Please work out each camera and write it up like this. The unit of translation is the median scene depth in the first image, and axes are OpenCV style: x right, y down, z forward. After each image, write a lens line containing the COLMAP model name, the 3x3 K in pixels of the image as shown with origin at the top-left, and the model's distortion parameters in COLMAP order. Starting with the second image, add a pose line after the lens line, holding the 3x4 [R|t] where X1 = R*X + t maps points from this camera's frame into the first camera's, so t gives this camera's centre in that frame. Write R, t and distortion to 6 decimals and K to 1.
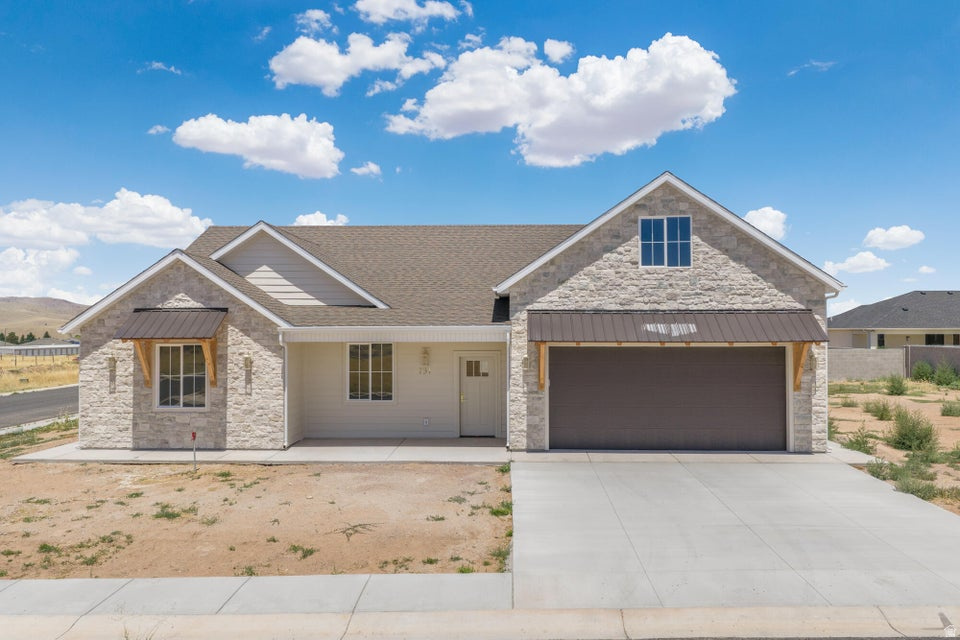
lens RADIAL K [[810.0, 0, 480.0], [0, 810.0, 320.0], [0, 0, 1]] dist [-0.008002, -0.011925]
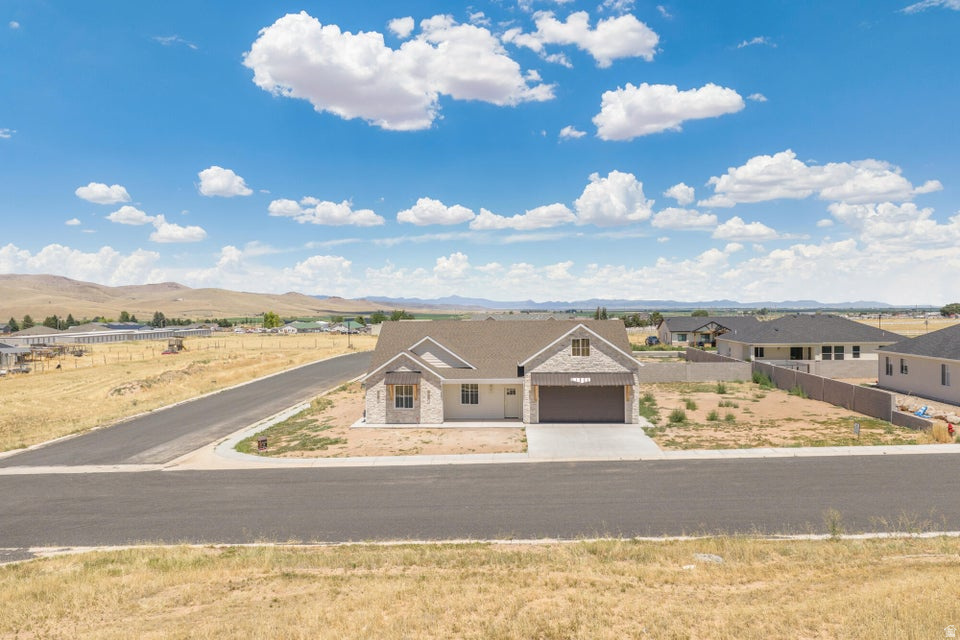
lens RADIAL K [[810.0, 0, 480.0], [0, 810.0, 320.0], [0, 0, 1]] dist [-0.008002, -0.011925]
pose [[0.999984, -0.004127, 0.003771, -0.122997], [0.004004, 0.999483, 0.031910, -0.278579], [-0.003901, -0.031895, 0.999484, -1.742971]]
